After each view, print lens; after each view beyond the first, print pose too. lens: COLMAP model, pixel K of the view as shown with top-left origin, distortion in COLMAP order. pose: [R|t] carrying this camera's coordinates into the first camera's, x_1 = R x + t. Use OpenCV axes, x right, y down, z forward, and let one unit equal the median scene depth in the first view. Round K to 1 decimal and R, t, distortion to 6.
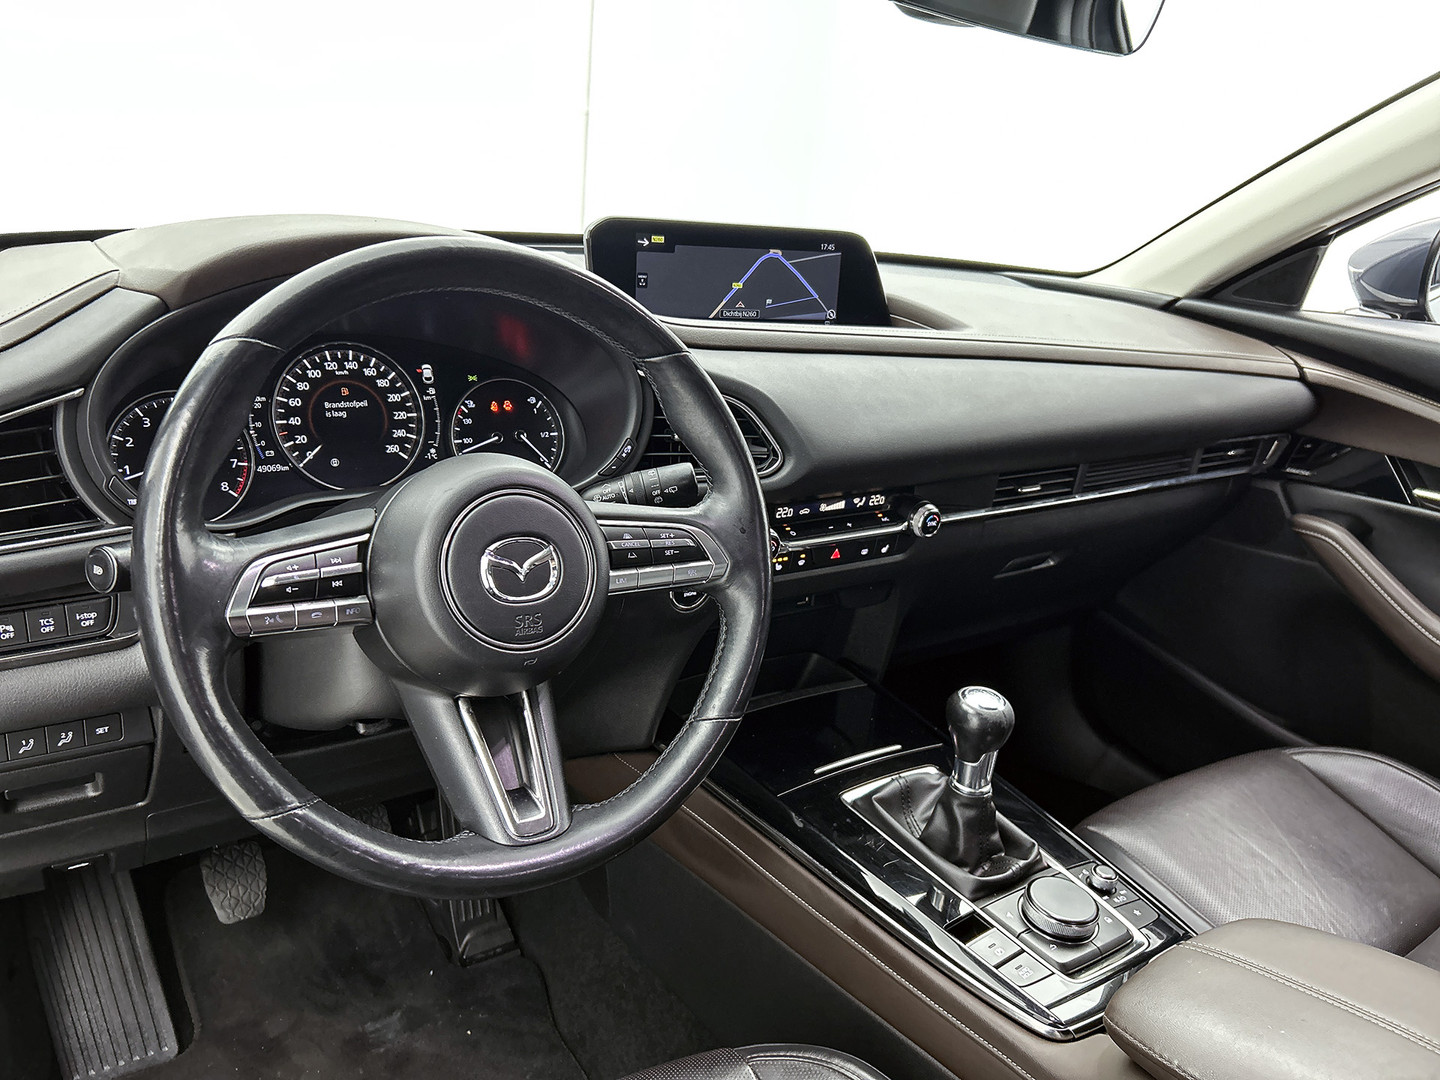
lens RADIAL K [[1074.4, 0, 747.9], [0, 1074.4, 544.4], [0, 0, 1]] dist [0.074711, -0.206679]
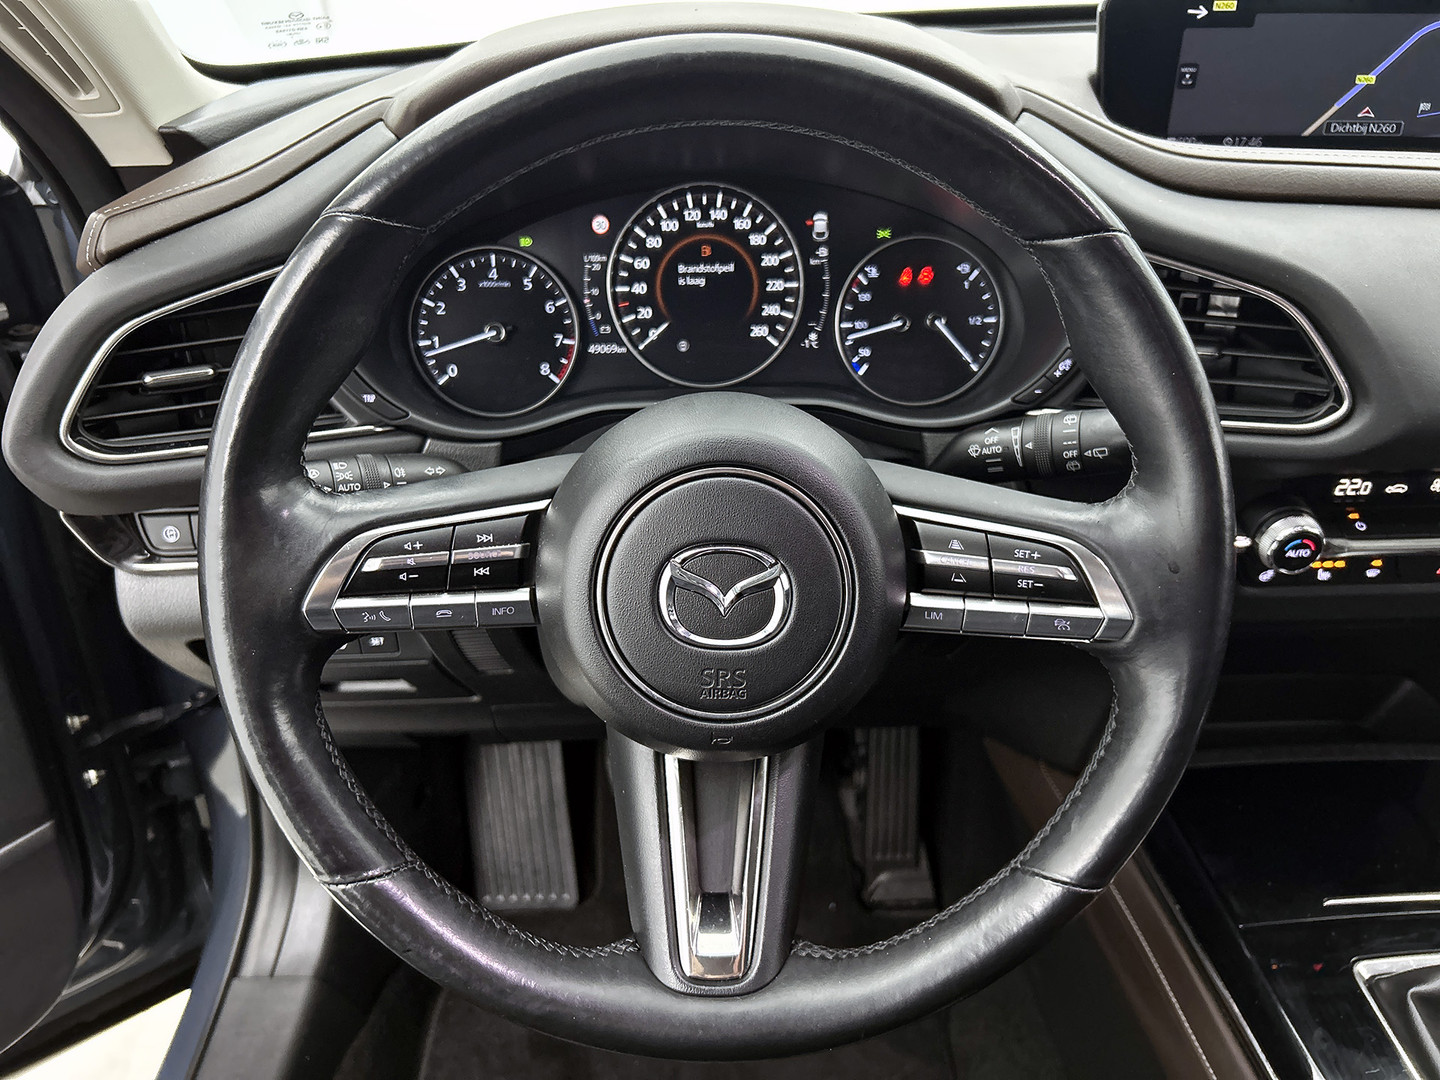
lens RADIAL K [[1108.4, 0, 720.0], [0, 1108.4, 540.0], [0, 0, 1]] dist [0.011846, -0.037657]
pose [[0.822169, 0.190989, -0.536248, 0.088639], [-0.098526, 0.975562, 0.196396, -0.096258], [0.560652, -0.108636, 0.820894, 0.343815]]
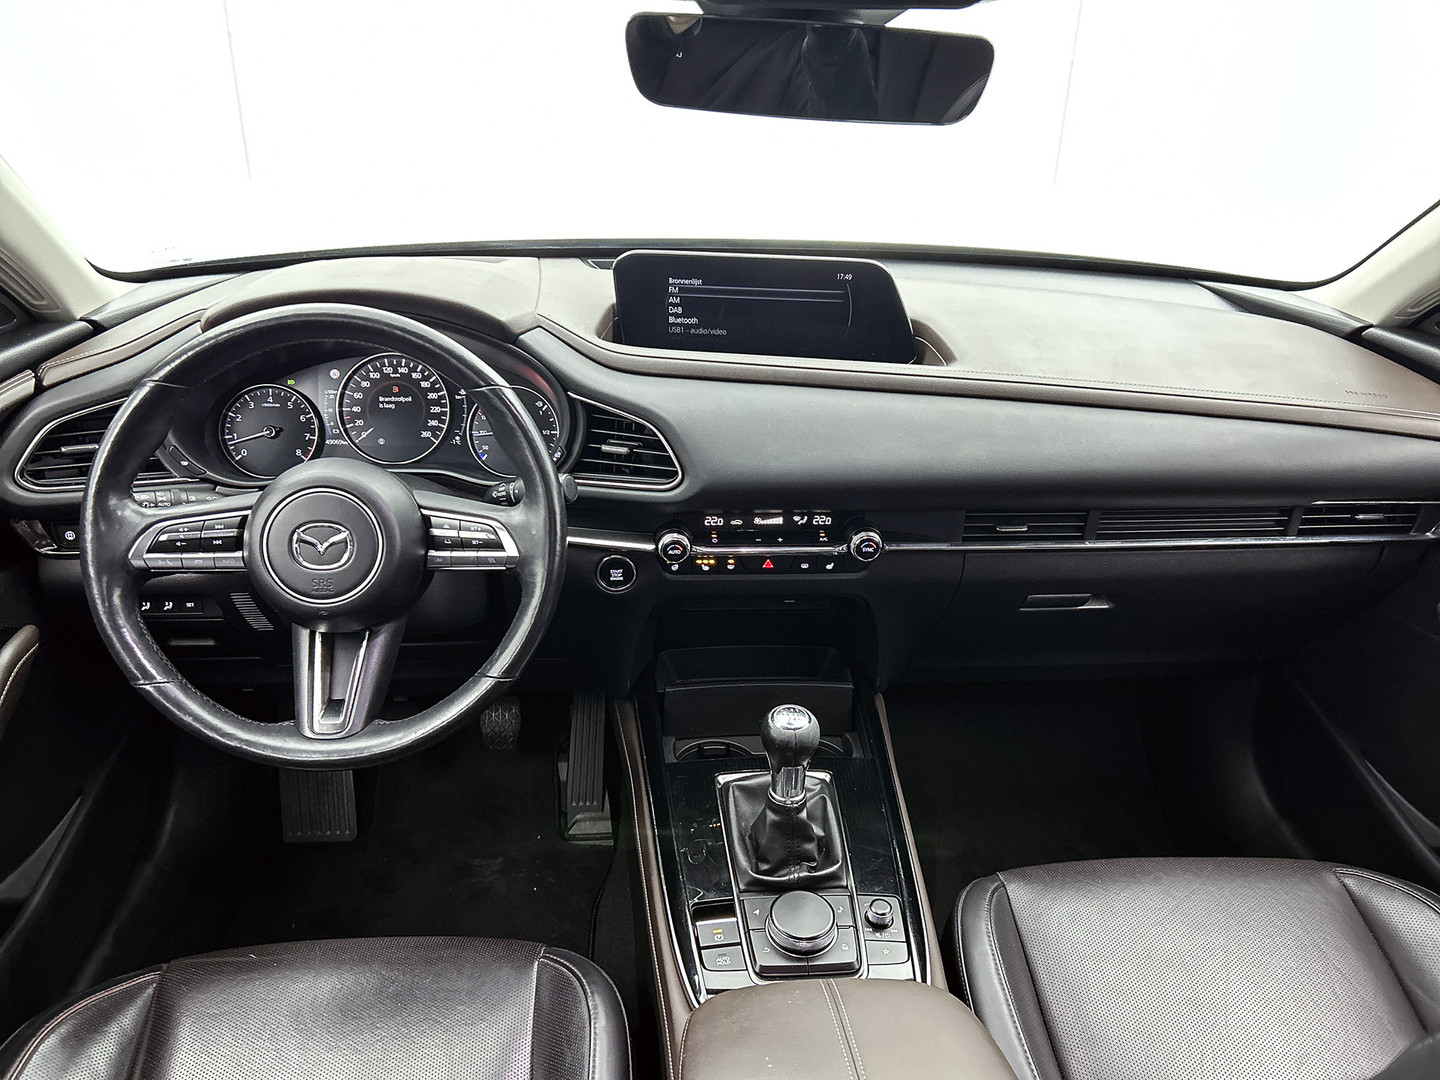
lens RADIAL K [[1092.4, 0, 770.0], [0, 1092.4, 532.3], [0, 0, 1]] dist [0.005668, -0.000818]
pose [[0.865745, 0.149874, -0.477518, 0.709038], [-0.122675, 0.988551, 0.087856, -0.140996], [0.485218, -0.017481, 0.874218, 0.025348]]
